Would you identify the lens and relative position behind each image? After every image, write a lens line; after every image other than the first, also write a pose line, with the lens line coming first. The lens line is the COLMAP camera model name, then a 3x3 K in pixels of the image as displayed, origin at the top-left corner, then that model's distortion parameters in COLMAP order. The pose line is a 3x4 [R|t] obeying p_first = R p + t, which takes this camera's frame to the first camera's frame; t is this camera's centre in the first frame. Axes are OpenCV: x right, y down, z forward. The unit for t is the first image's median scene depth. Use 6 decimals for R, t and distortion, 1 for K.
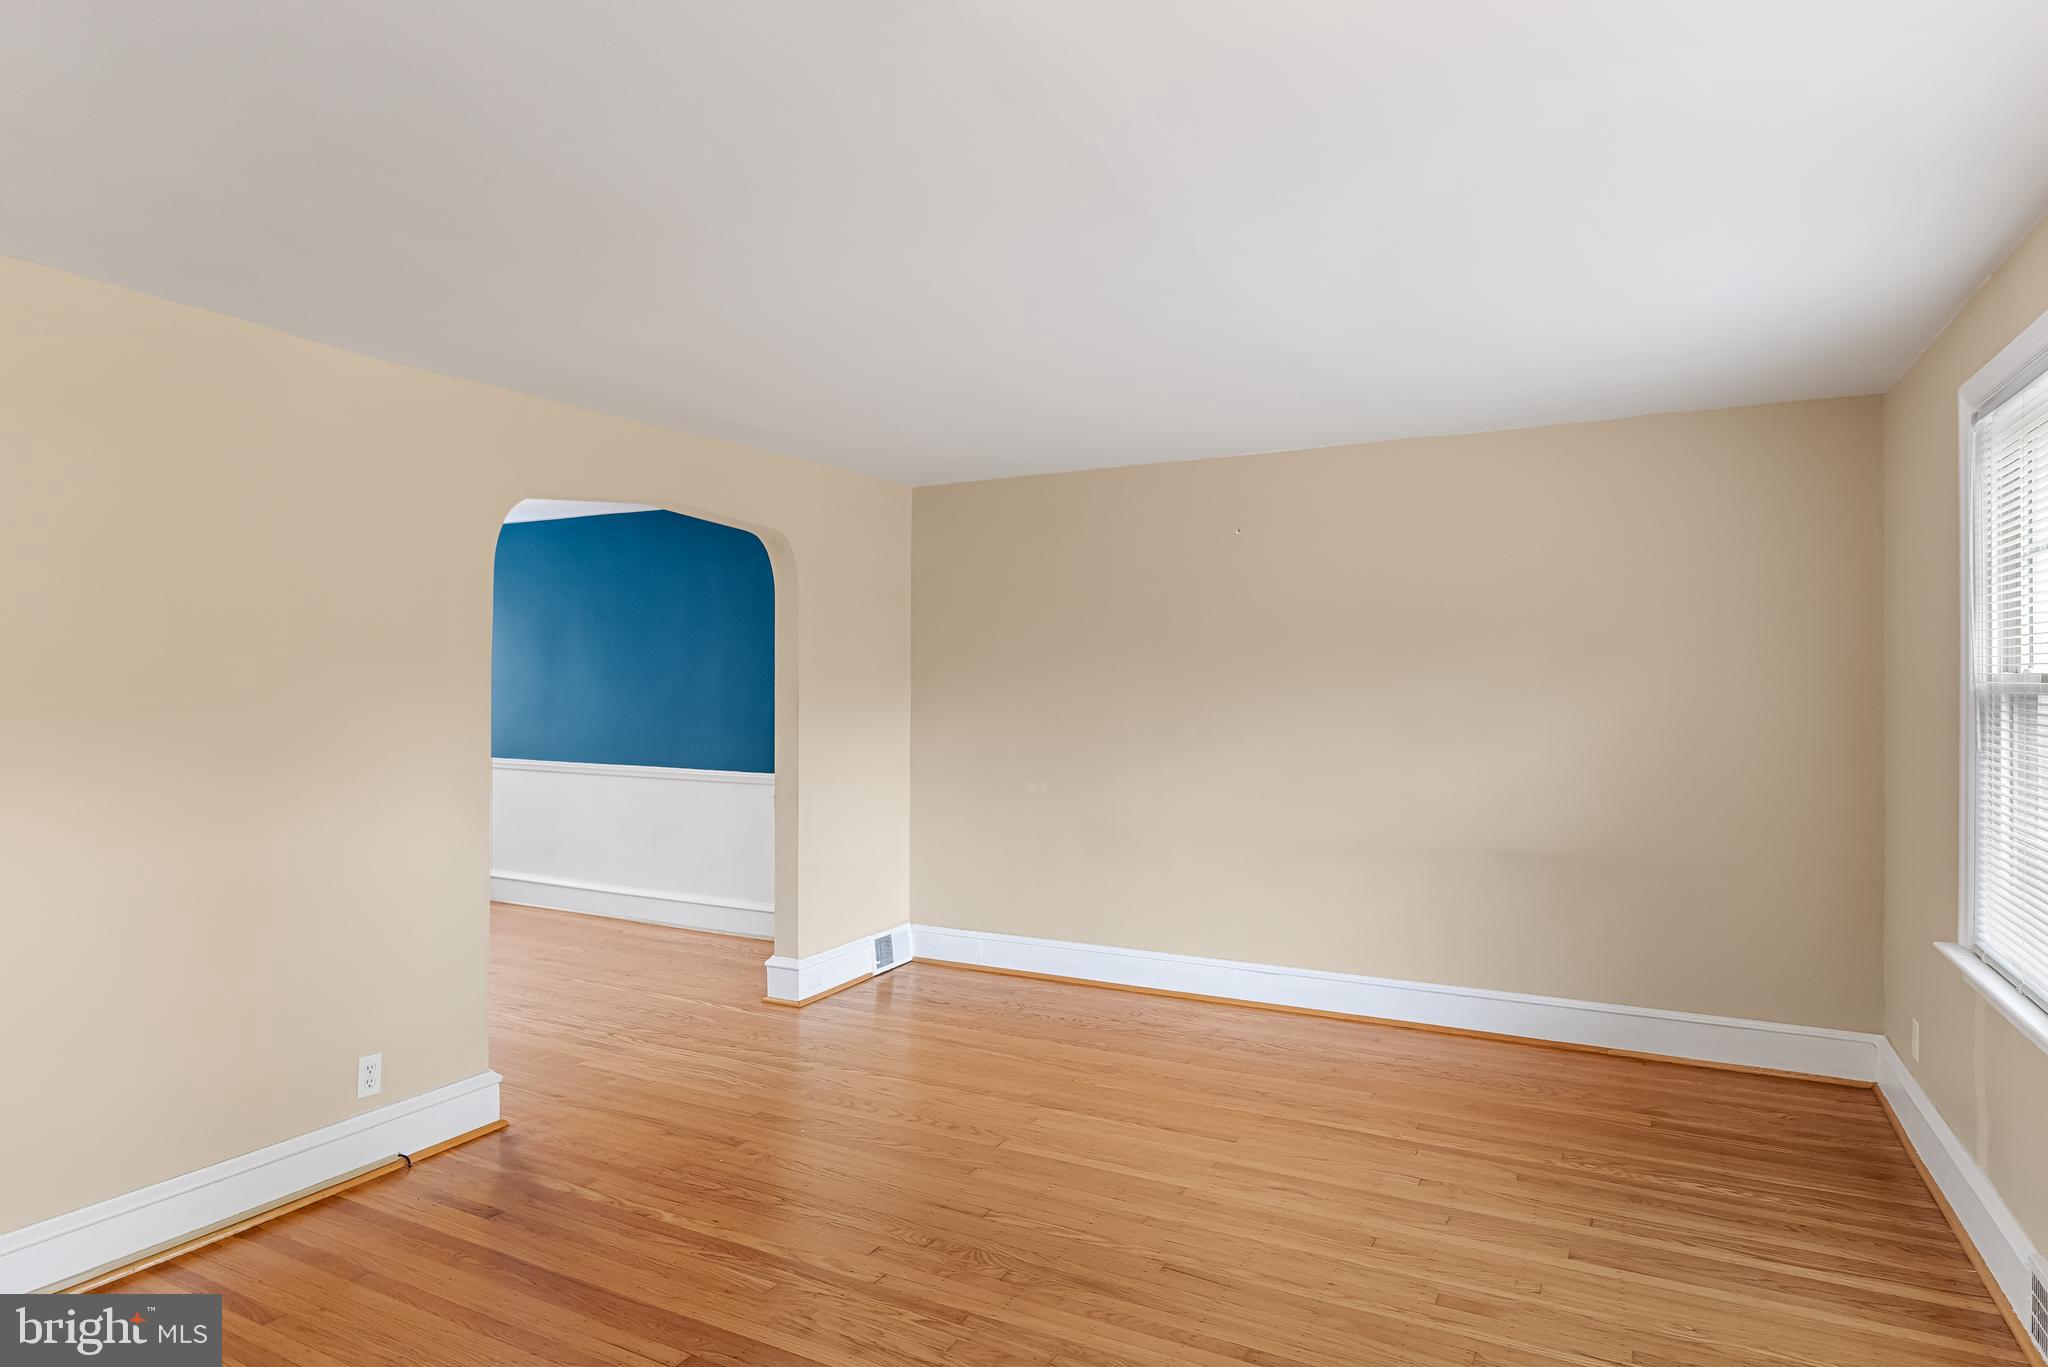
lens RADIAL K [[1158.4, 0, 1019.9], [0, 1158.4, 684.2], [0, 0, 1]] dist [-0.004512, 0.000956]
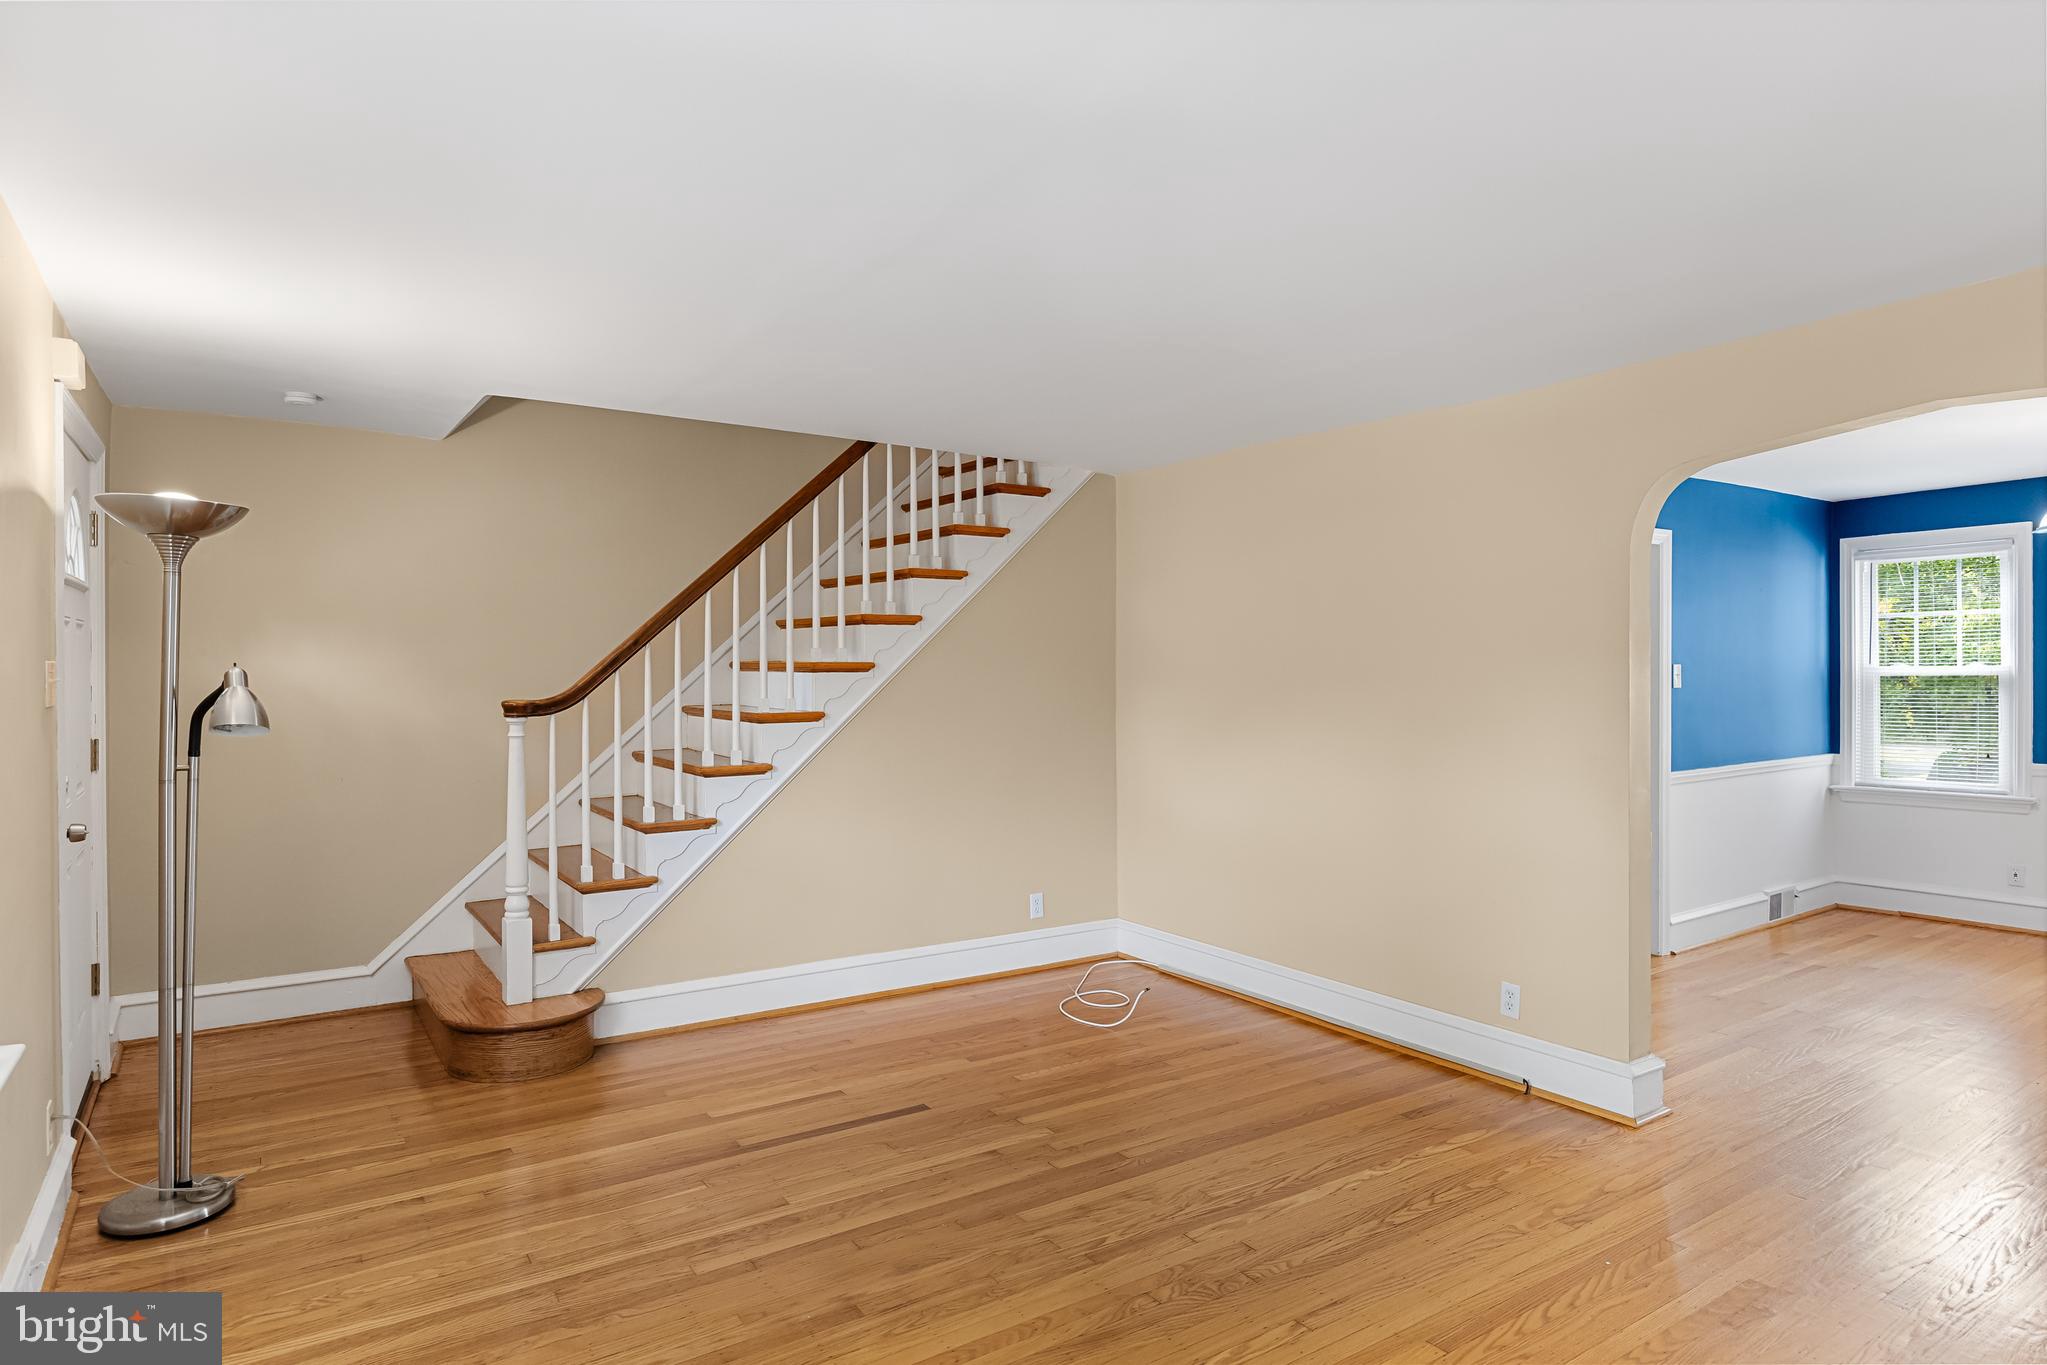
lens RADIAL K [[1157.8, 0, 1012.2], [0, 1157.8, 679.1], [0, 0, 1]] dist [-0.004512, 0.000956]
pose [[-0.472418, 0.009359, -0.881325, 0.654840], [0.002222, 0.999953, 0.009428, -0.000898], [0.881372, 0.002496, -0.472417, 1.016870]]
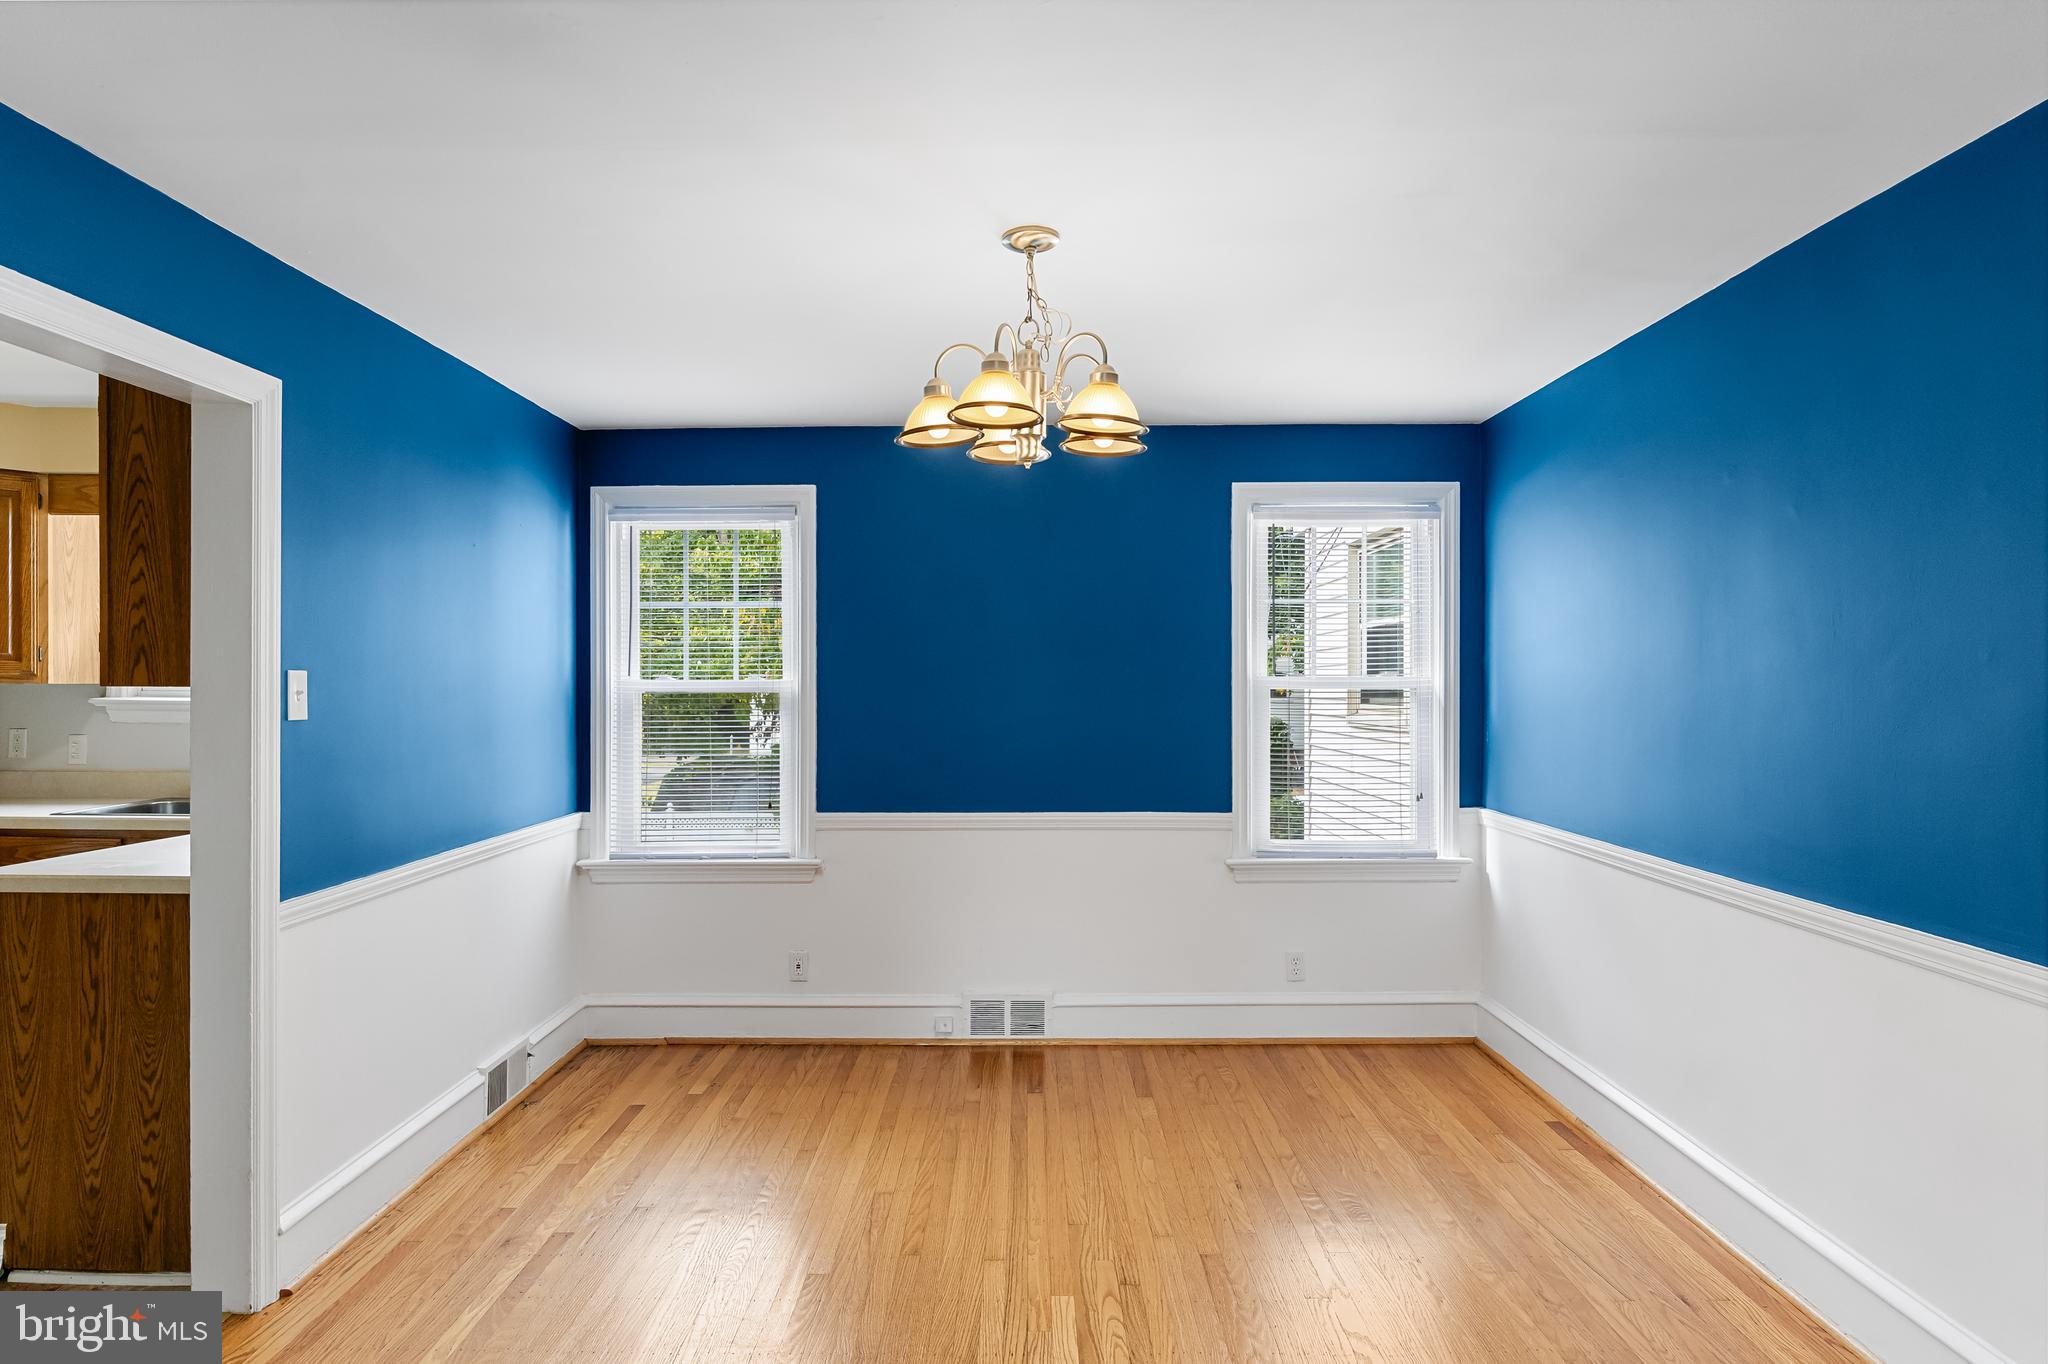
lens RADIAL K [[1201.8, 0, 1021.7], [0, 1201.8, 685.5], [0, 0, 1]] dist [-0.011078, 0.001033]
pose [[0.462031, 0.002970, -0.886859, -0.261679], [-0.005116, 0.999987, 0.000684, 0.002407], [0.886849, 0.004221, 0.462040, 1.128872]]
